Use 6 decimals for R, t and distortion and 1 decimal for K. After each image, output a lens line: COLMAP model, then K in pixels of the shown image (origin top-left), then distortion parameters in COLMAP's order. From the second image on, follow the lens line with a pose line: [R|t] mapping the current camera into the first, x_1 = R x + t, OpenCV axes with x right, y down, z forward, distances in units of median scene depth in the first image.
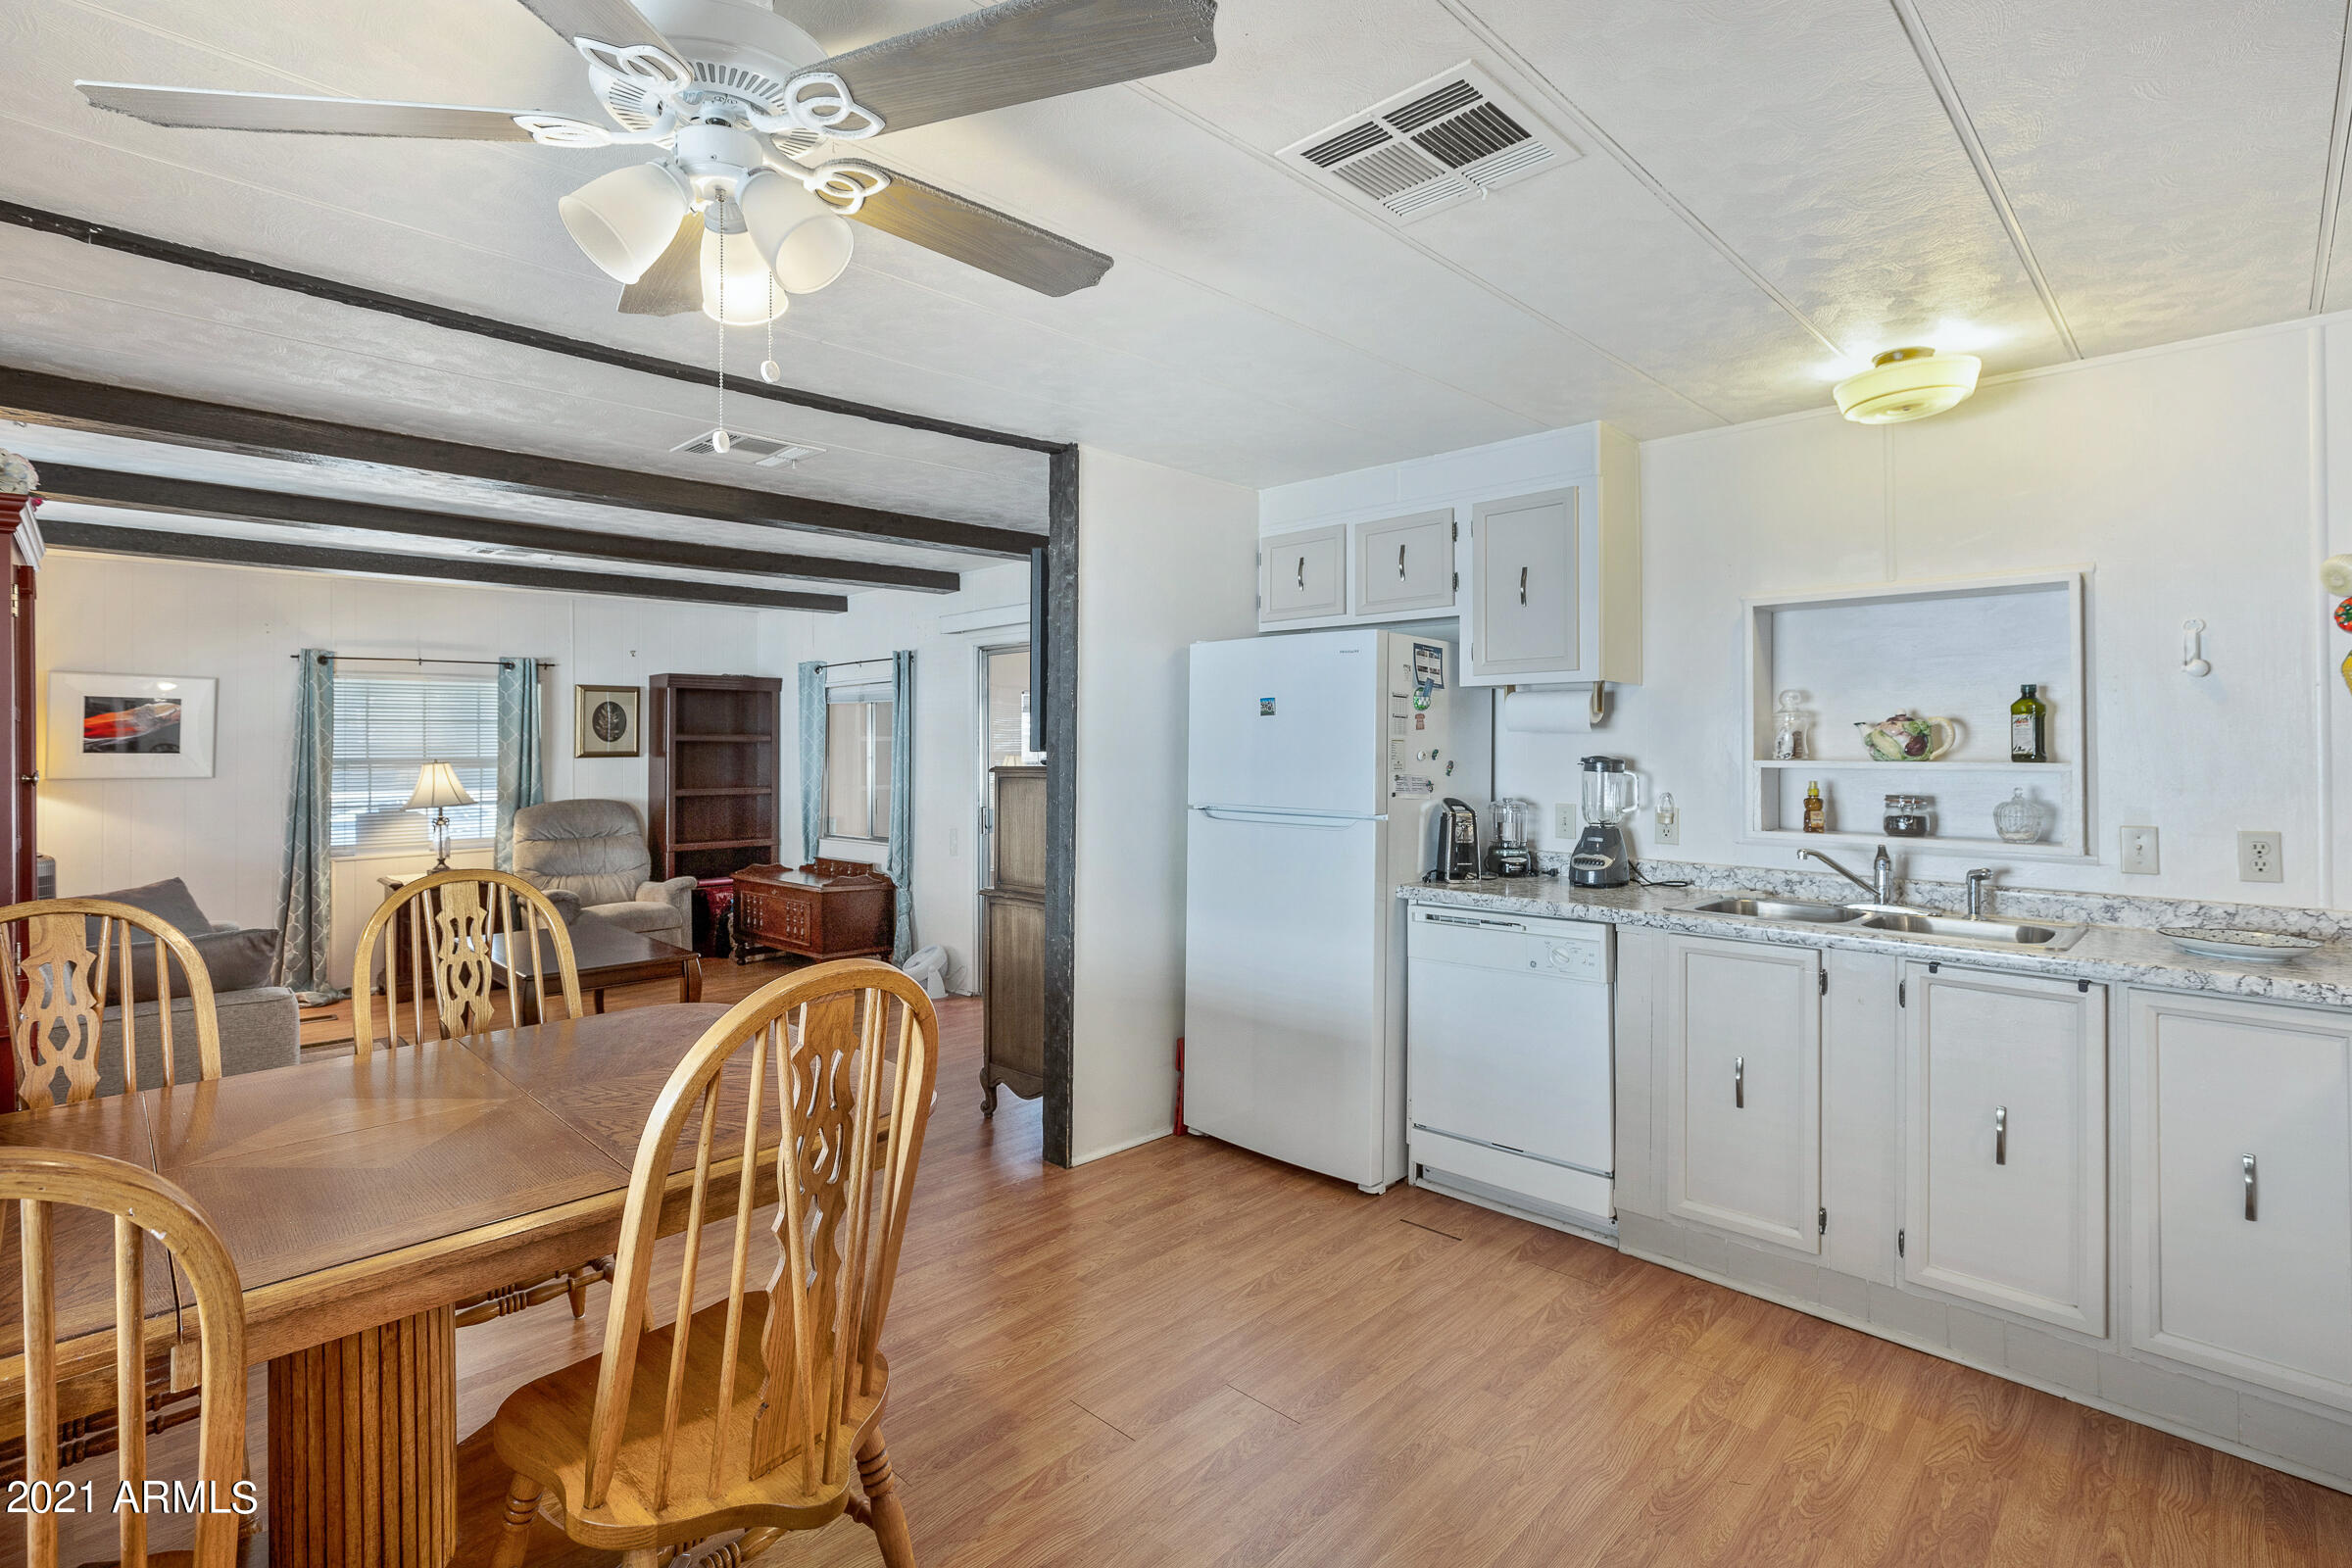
lens RADIAL K [[1105.6, 0, 1173.5], [0, 1105.6, 761.2], [0, 0, 1]] dist [-0.002499, -0.000076]
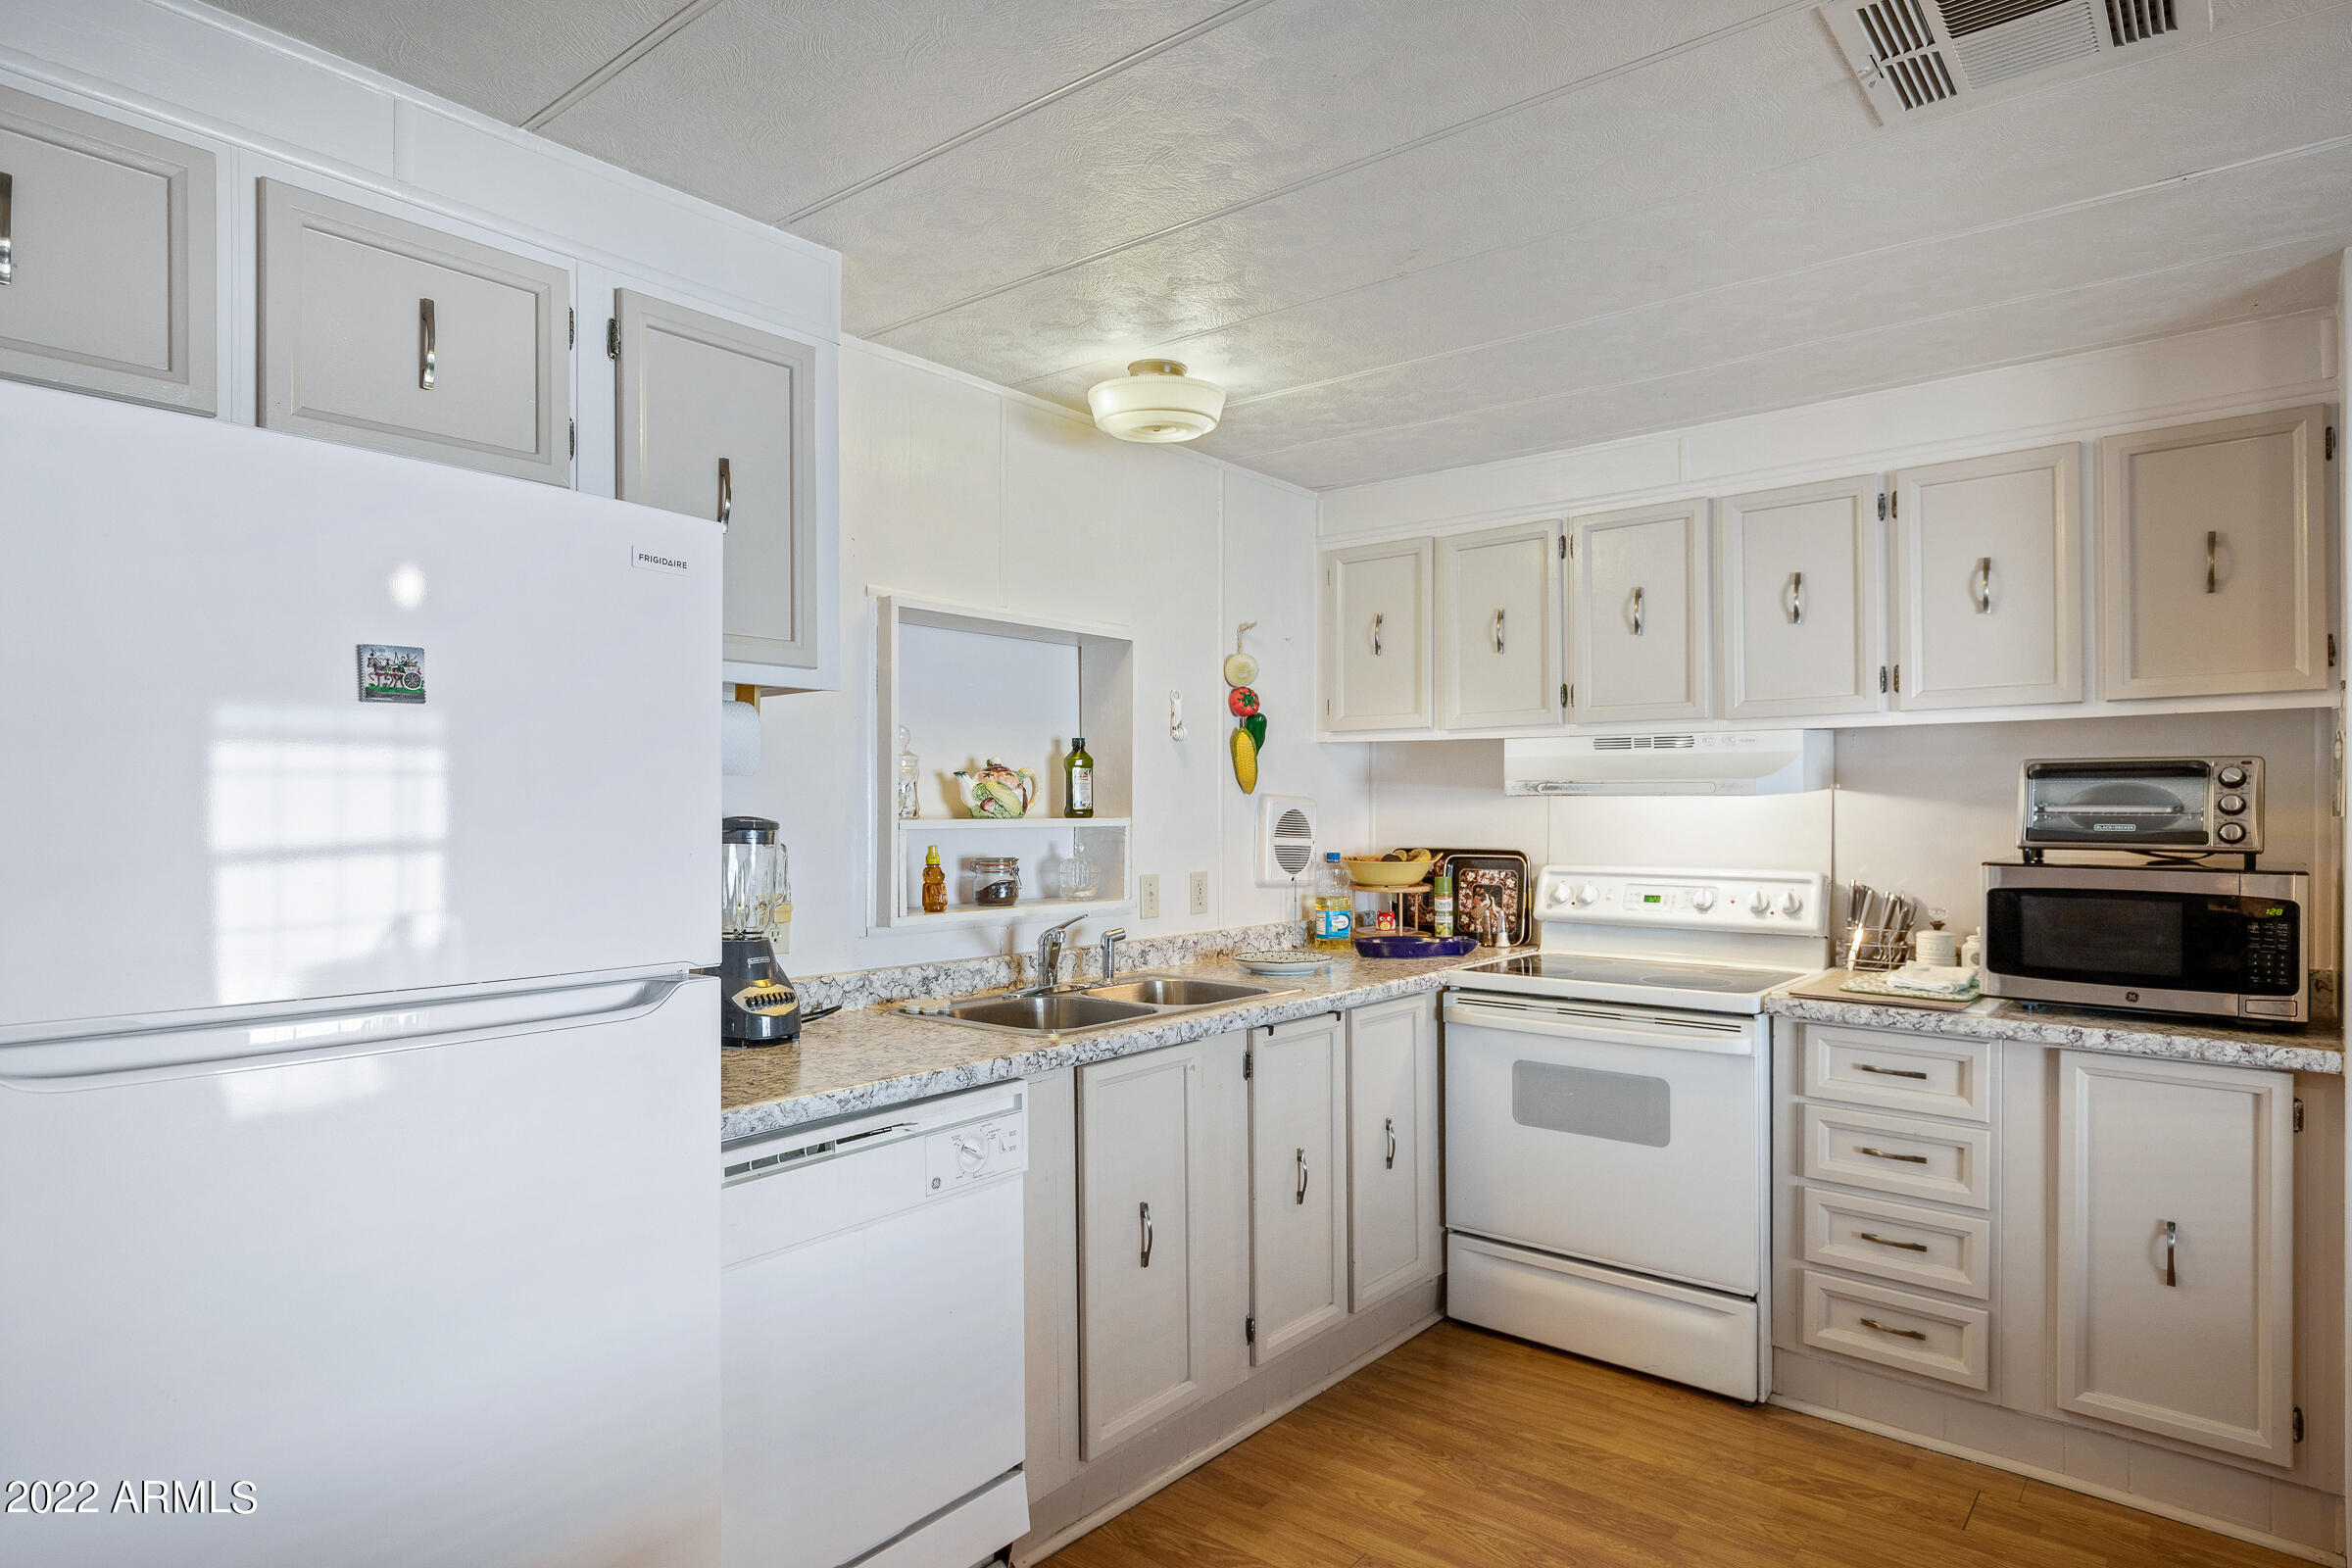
lens RADIAL K [[1309.6, 0, 1176.3], [0, 1309.6, 797.2], [0, 0, 1]] dist [-0.016612, 0.013277]
pose [[-0.085129, 0.000782, 0.996370, -0.385431], [0.006979, 0.999976, -0.000188, -0.015411], [-0.996345, 0.006938, -0.085132, 1.008414]]
